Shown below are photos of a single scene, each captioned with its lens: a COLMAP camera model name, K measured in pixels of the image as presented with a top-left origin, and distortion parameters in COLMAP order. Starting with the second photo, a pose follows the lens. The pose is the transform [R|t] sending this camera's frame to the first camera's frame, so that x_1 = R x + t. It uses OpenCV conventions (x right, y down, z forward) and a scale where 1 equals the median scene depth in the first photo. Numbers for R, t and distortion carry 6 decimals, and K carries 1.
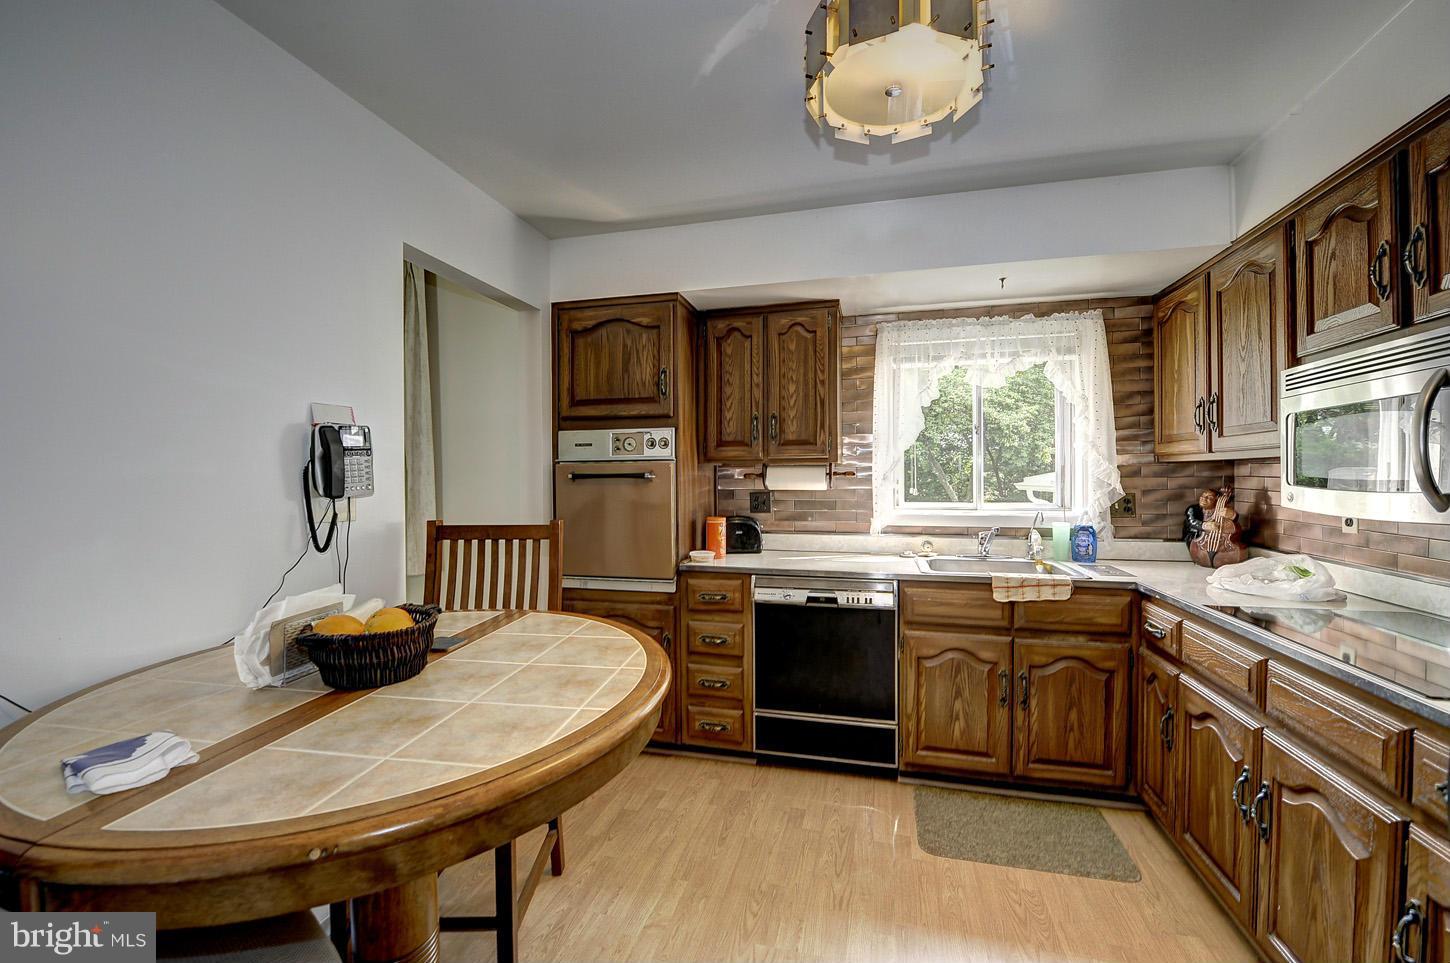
lens RADIAL K [[577.9, 0, 730.3], [0, 577.9, 481.8], [0, 0, 1]] dist [-0.000808, -0.000172]
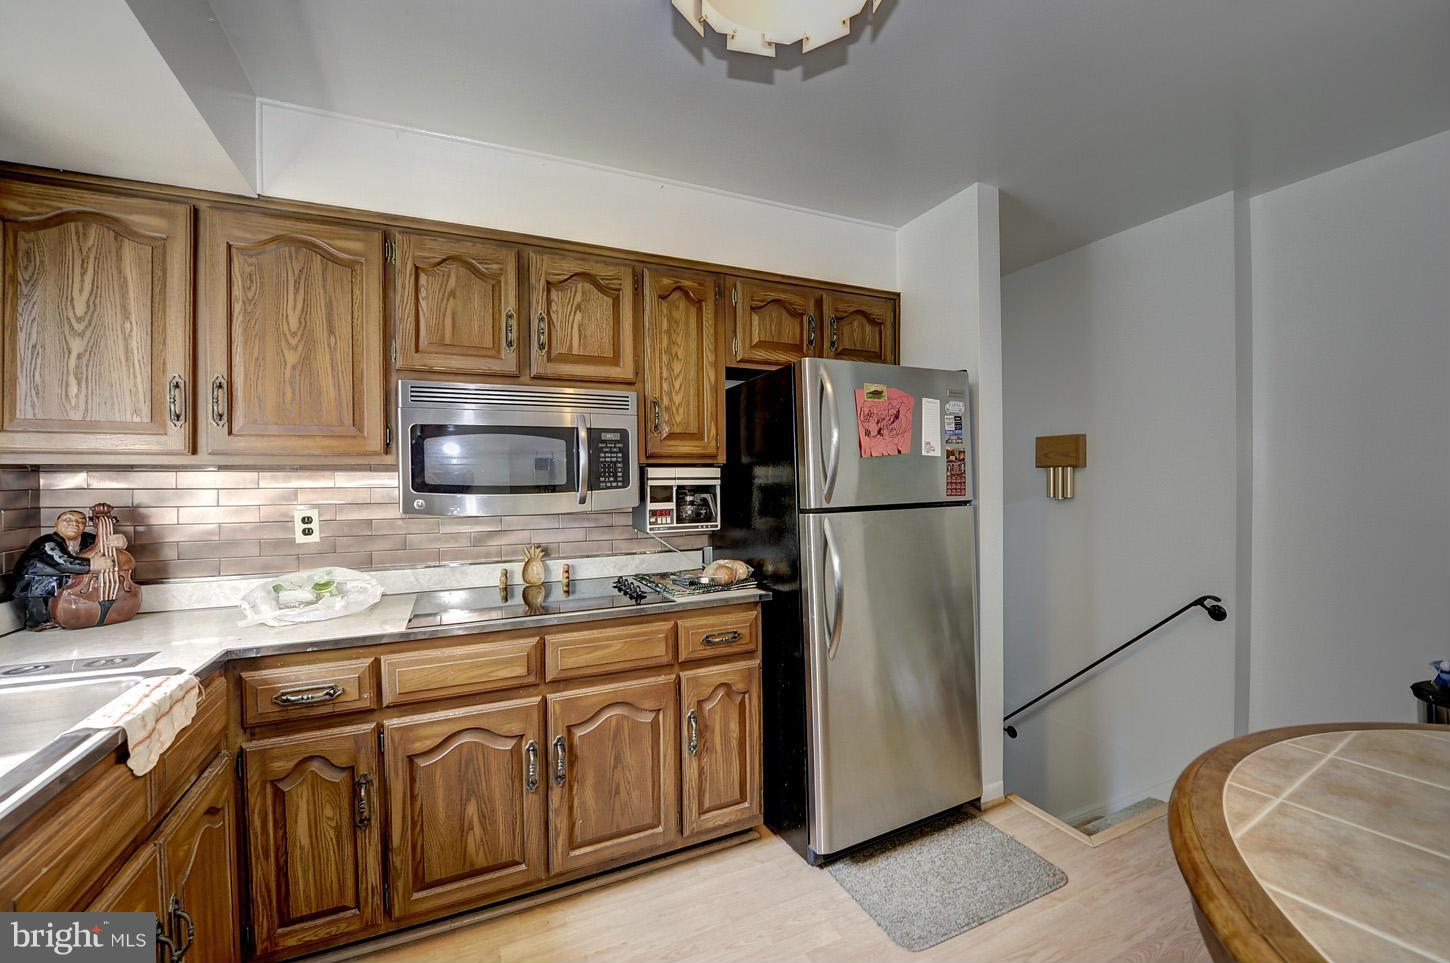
lens RADIAL K [[577.9, 0, 724.6], [0, 577.9, 483.3], [0, 0, 1]] dist [-0.000808, -0.000172]
pose [[-0.641273, 0.006641, 0.767284, -0.187913], [0.013997, 0.999897, 0.003045, -0.007203], [-0.767185, 0.012693, -0.641300, 1.211404]]
